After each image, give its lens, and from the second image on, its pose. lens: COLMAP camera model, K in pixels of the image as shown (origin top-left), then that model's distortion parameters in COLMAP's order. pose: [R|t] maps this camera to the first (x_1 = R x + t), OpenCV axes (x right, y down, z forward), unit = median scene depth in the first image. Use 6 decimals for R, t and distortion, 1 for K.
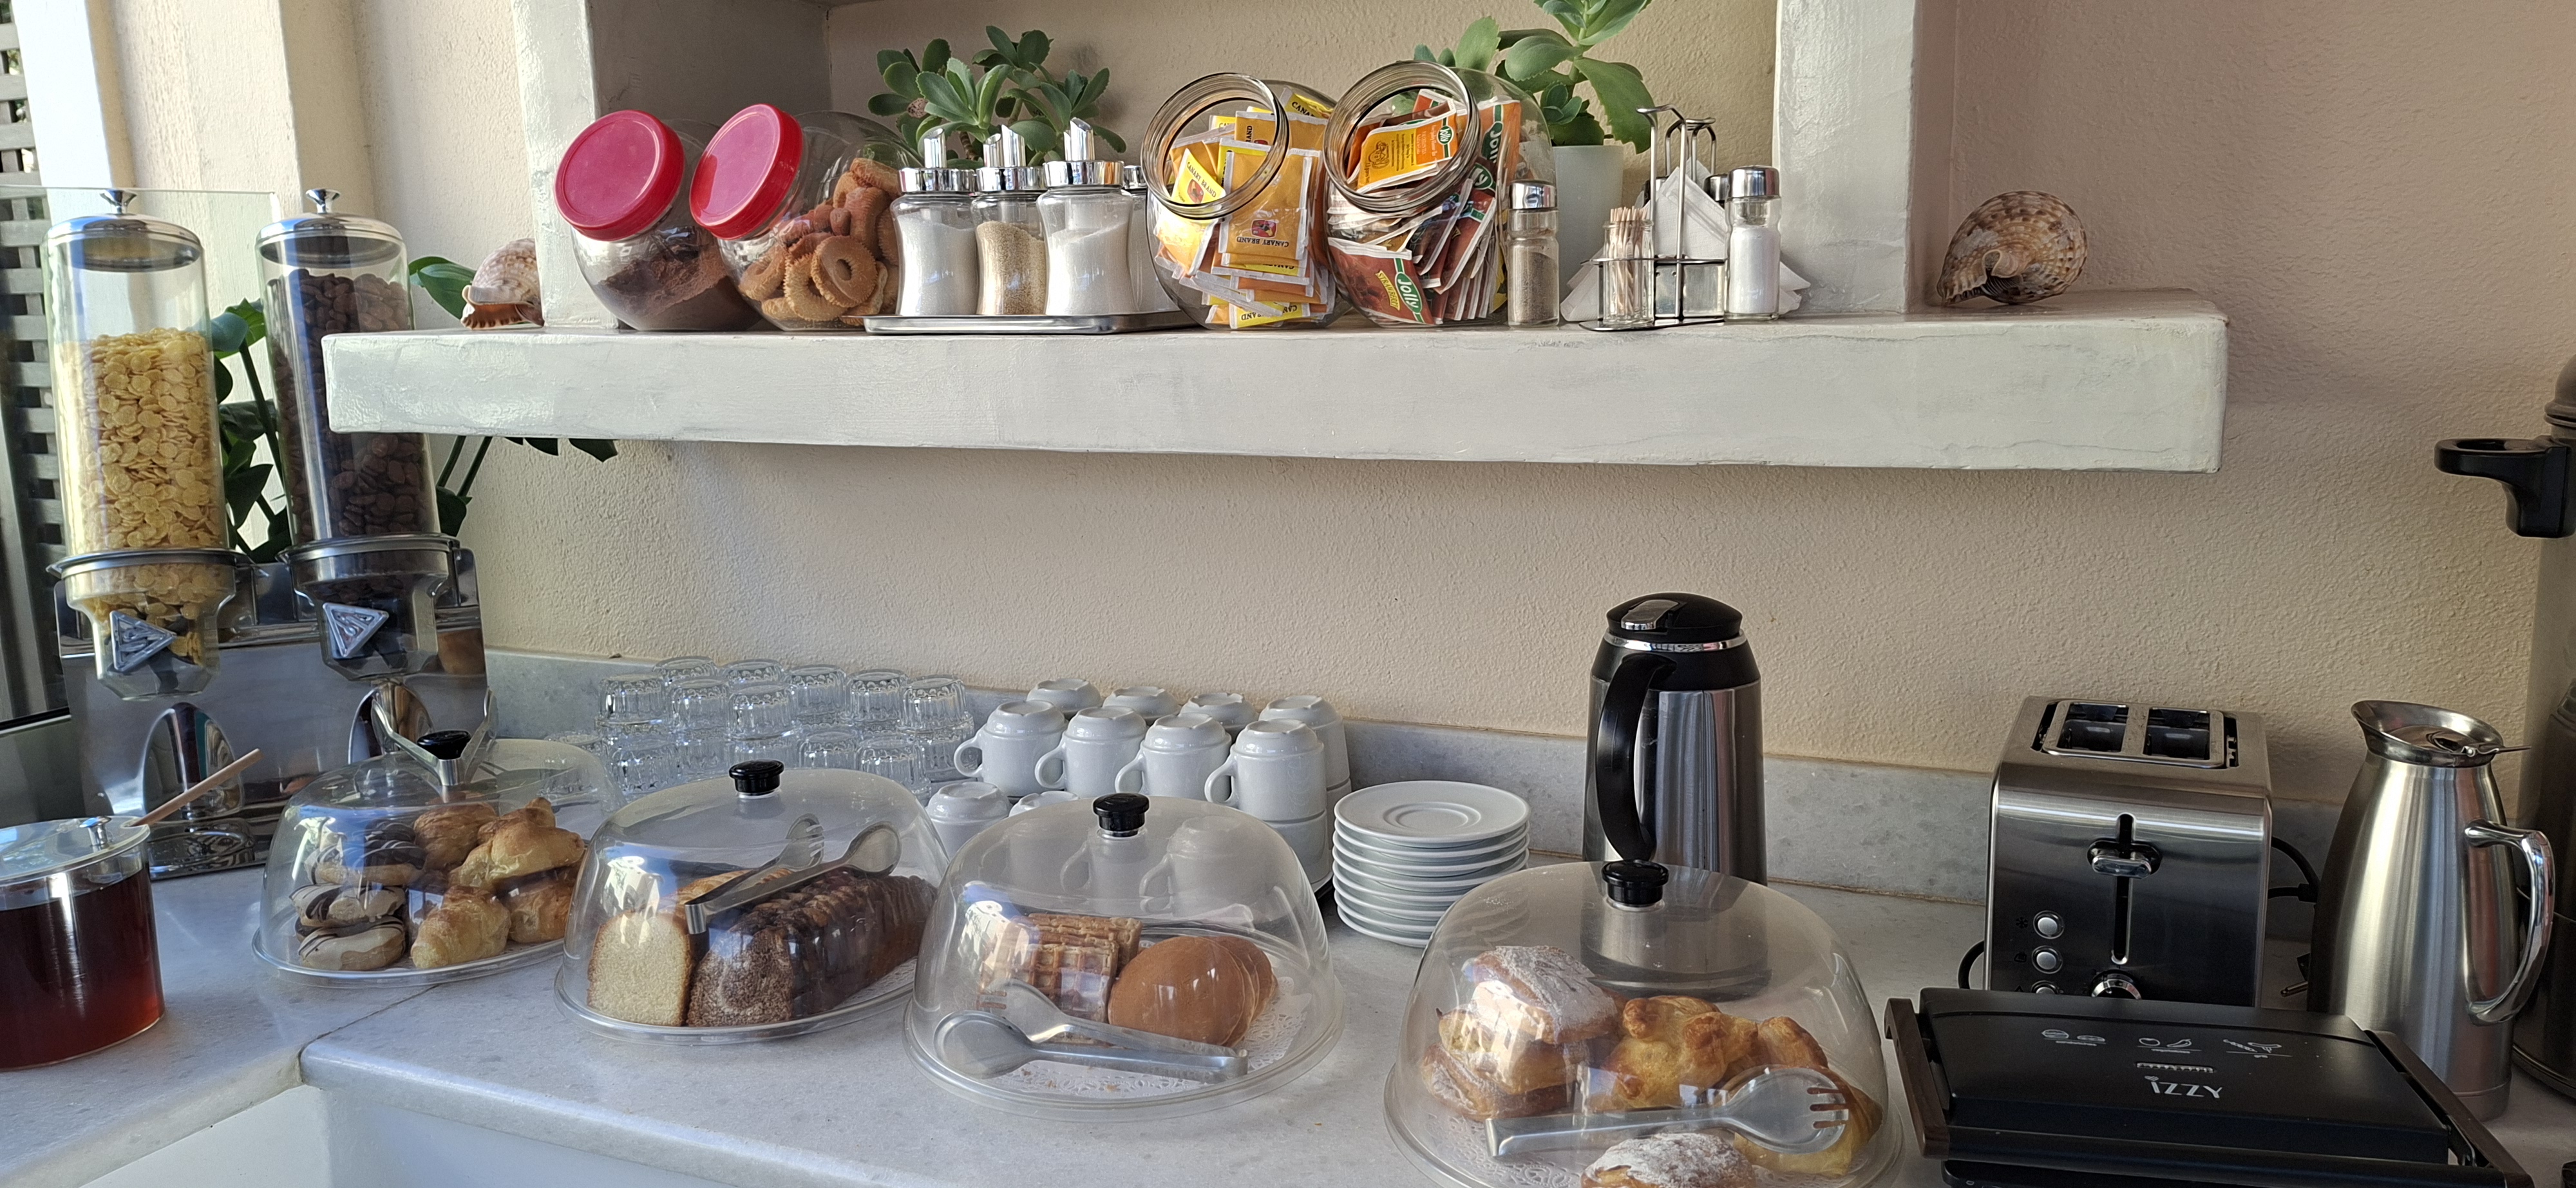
lens RADIAL K [[1746.3, 0, 1260.2], [0, 1746.3, 590.5], [0, 0, 1]] dist [0.109666, -0.150270]
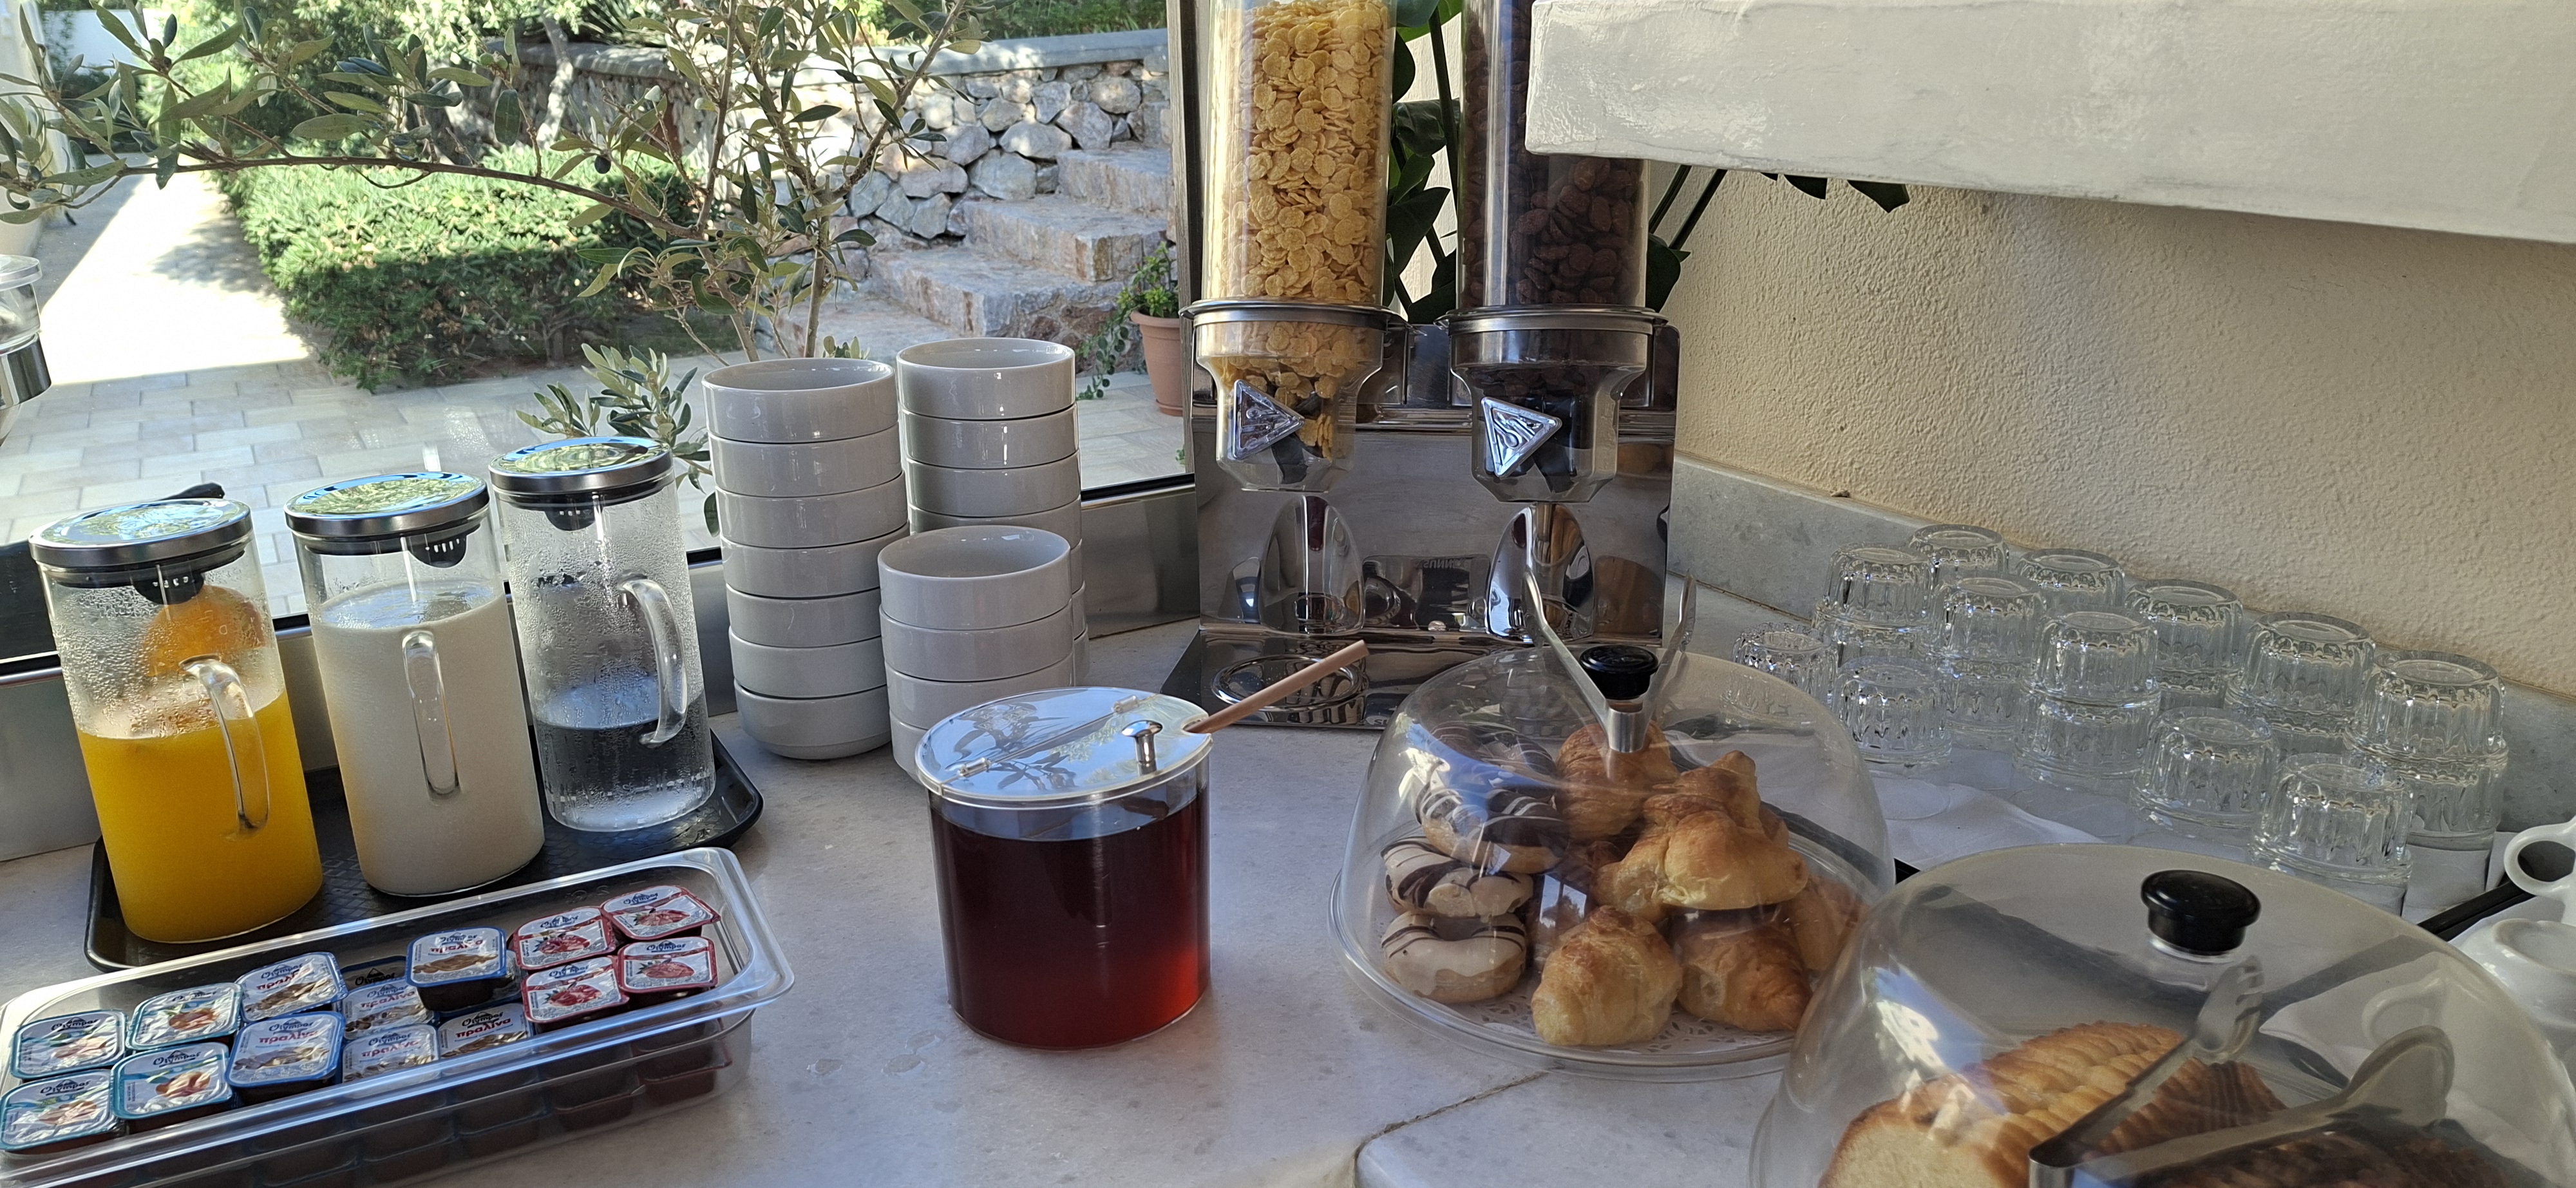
lens RADIAL K [[1746.3, 0, 1260.2], [0, 1746.3, 590.5], [0, 0, 1]] dist [0.109666, -0.150270]
pose [[0.811859, 0.189608, -0.552208, -0.231516], [-0.102243, 0.977354, 0.185269, -0.044851], [0.574831, -0.093953, 0.812860, 0.436451]]
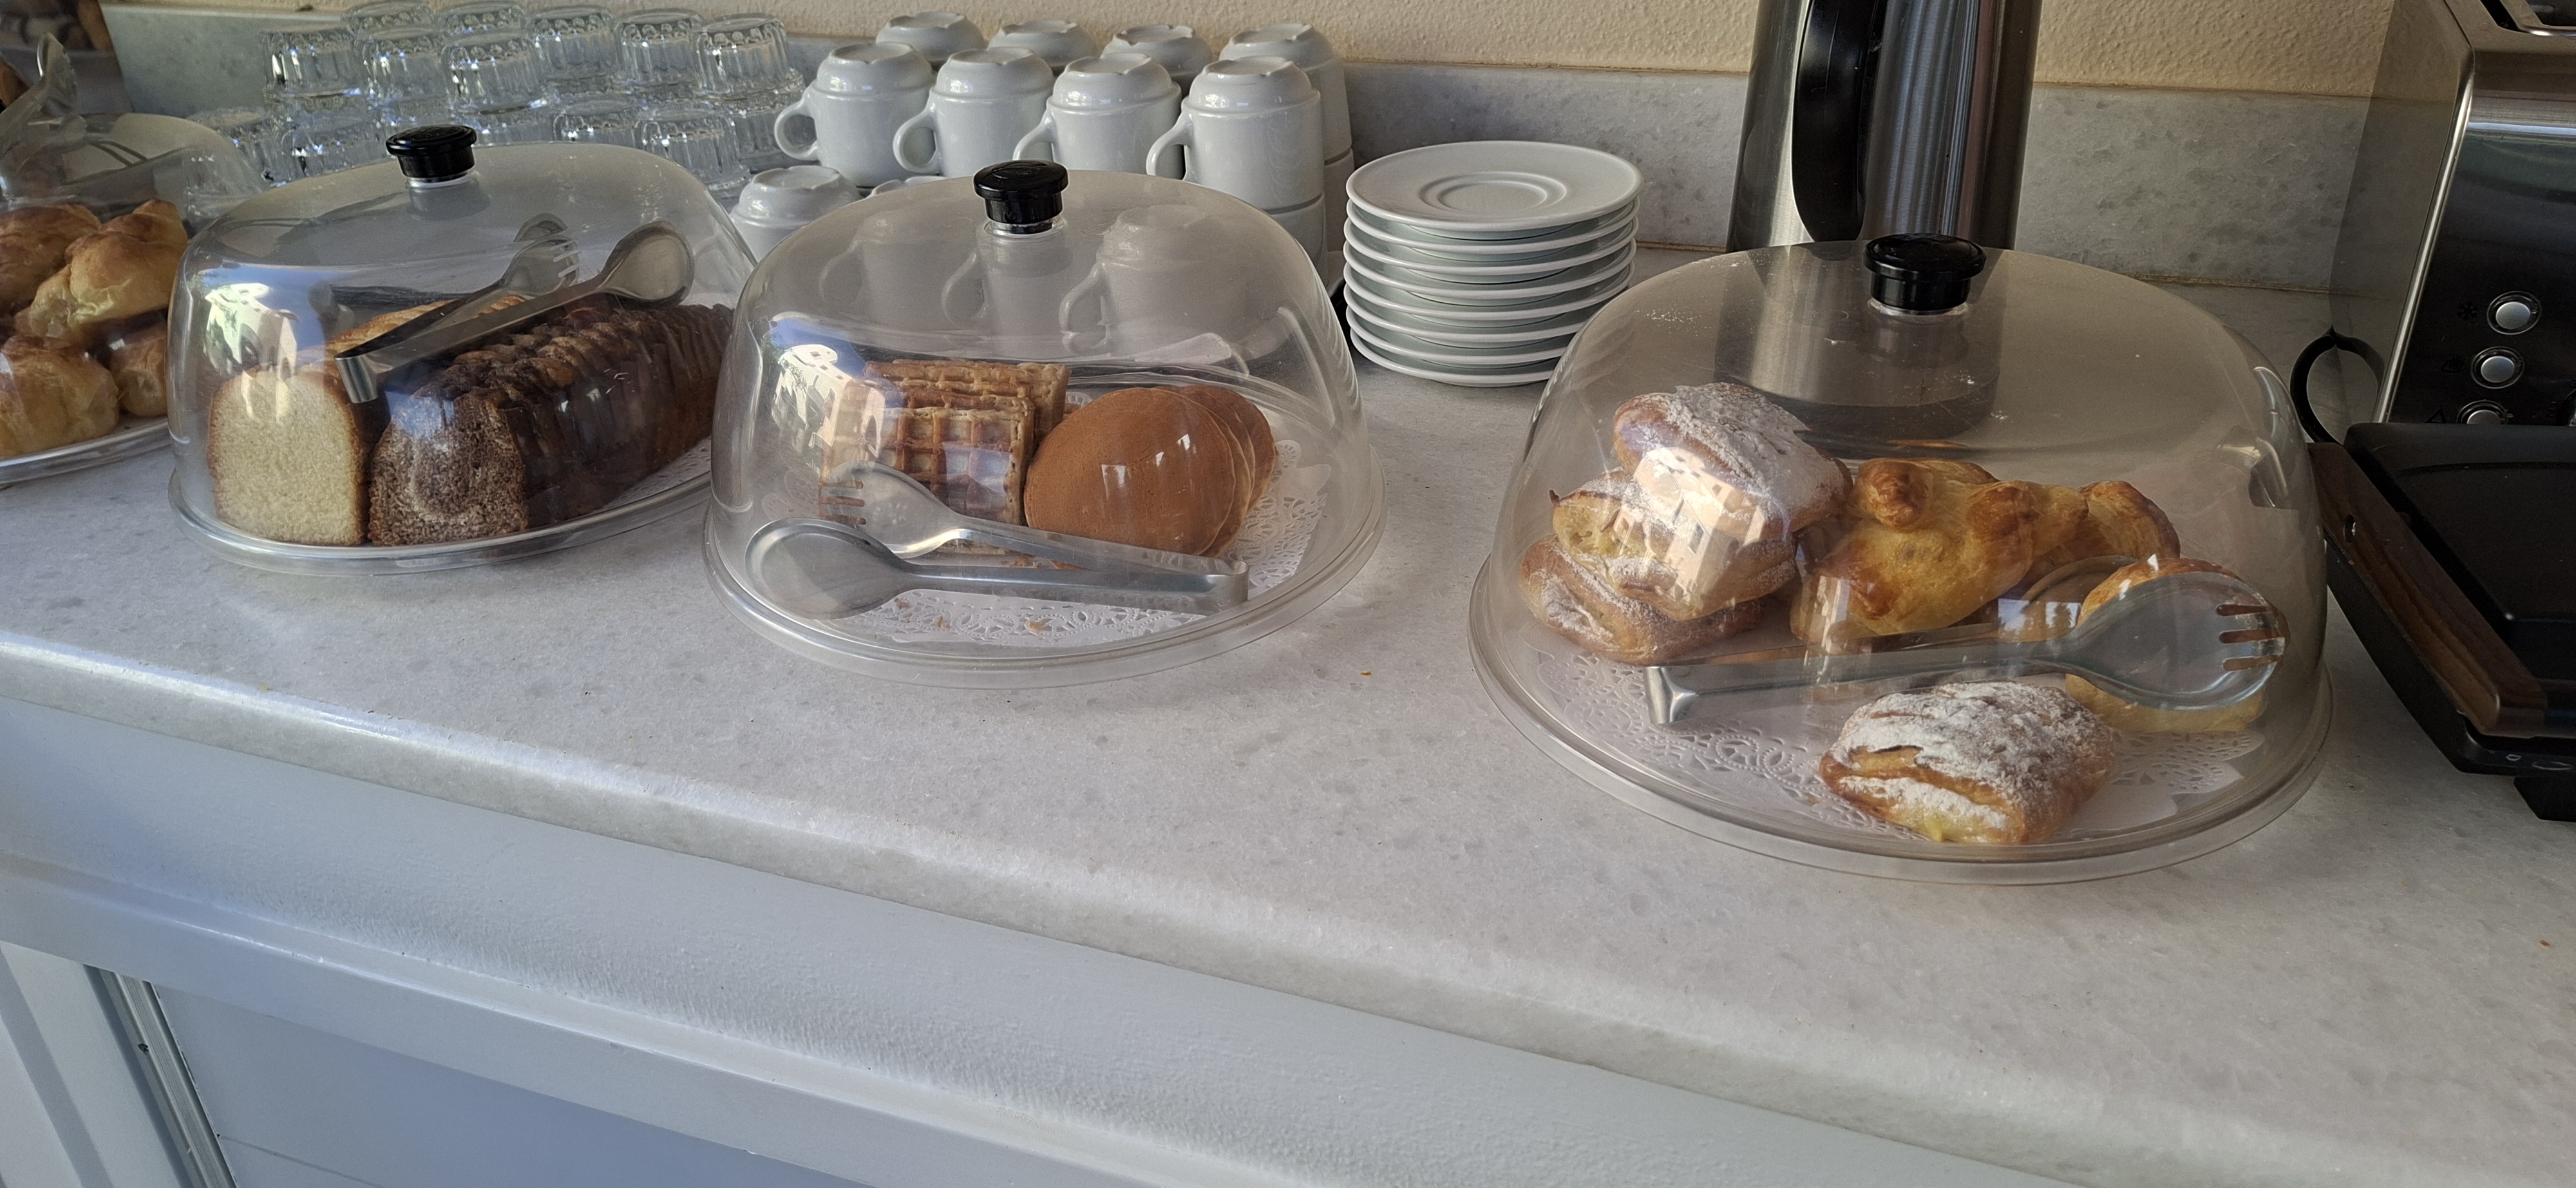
lens RADIAL K [[1746.3, 0, 1260.2], [0, 1746.3, 590.5], [0, 0, 1]] dist [0.109666, -0.150270]
pose [[0.998419, -0.040551, 0.038927, -0.022471], [0.025842, 0.946118, 0.322791, 0.054507], [-0.049919, -0.321274, 0.945670, 0.323929]]
